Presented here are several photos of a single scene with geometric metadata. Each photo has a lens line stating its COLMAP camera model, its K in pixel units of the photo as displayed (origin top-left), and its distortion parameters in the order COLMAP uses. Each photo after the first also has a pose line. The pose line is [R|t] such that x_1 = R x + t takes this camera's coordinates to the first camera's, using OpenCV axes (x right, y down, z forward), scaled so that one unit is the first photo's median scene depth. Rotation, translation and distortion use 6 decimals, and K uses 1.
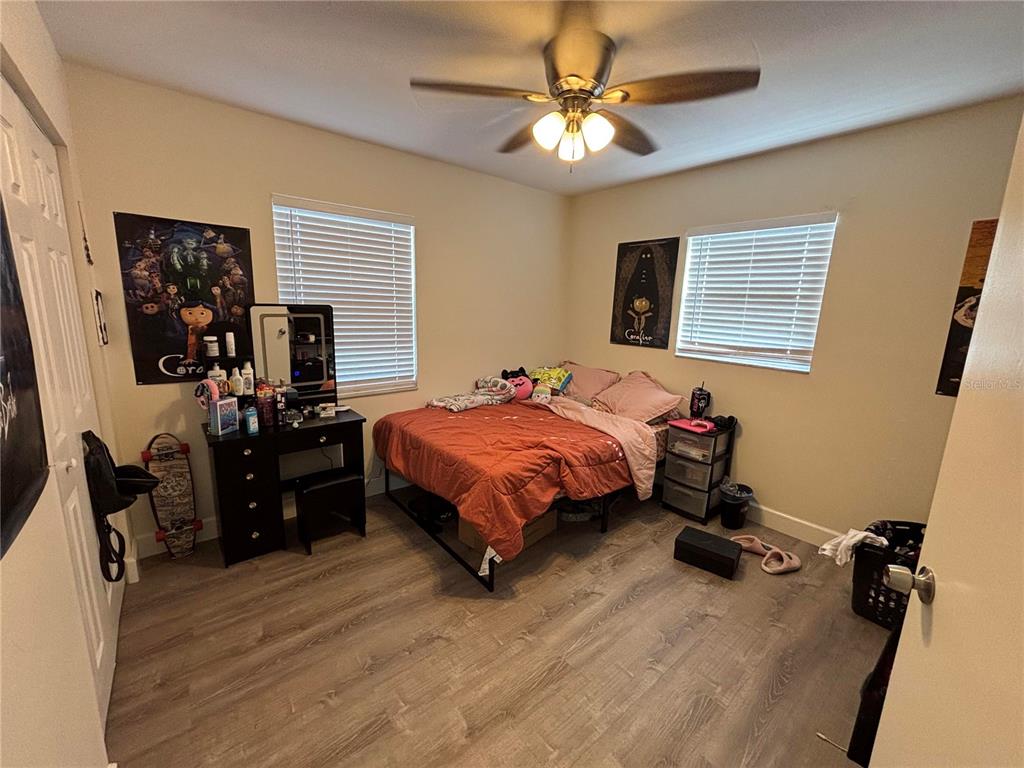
lens RADIAL K [[412.6, 0, 507.8], [0, 412.6, 383.4], [0, 0, 1]] dist [0.003300, -0.000002]
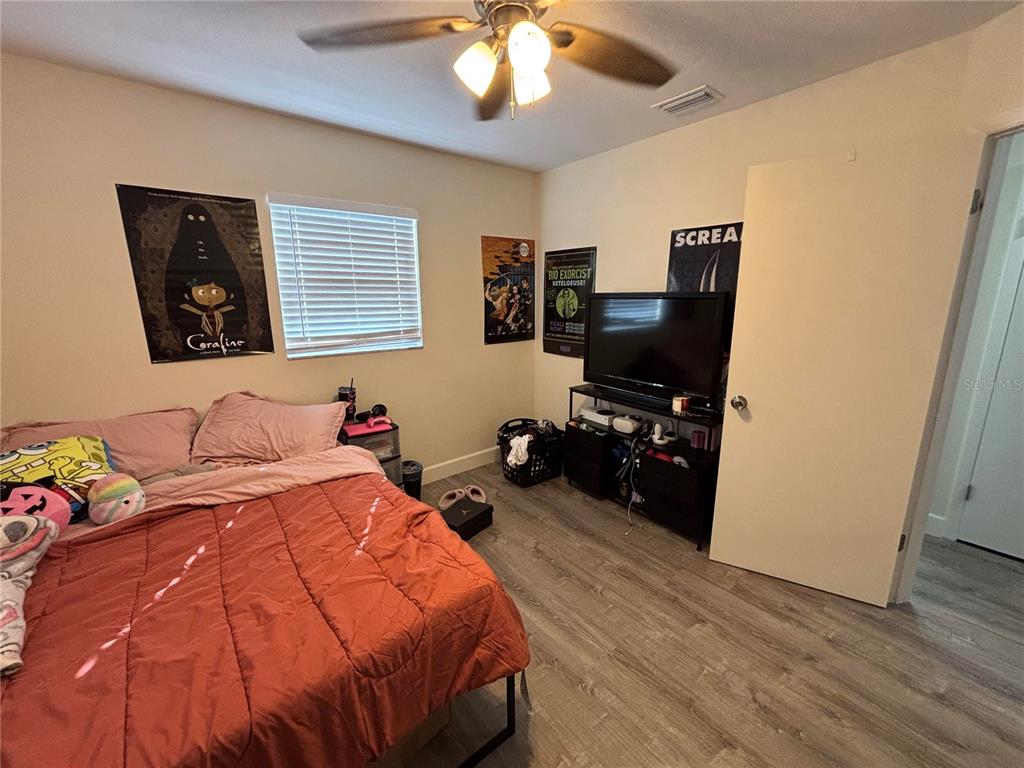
lens RADIAL K [[412.6, 0, 509.6], [0, 412.6, 386.7], [0, 0, 1]] dist [0.003300, -0.000002]
pose [[0.013531, -0.259479, 0.965654, -0.368736], [0.193992, 0.948074, 0.252037, -0.138352], [-0.980910, 0.183919, 0.063165, 0.575684]]
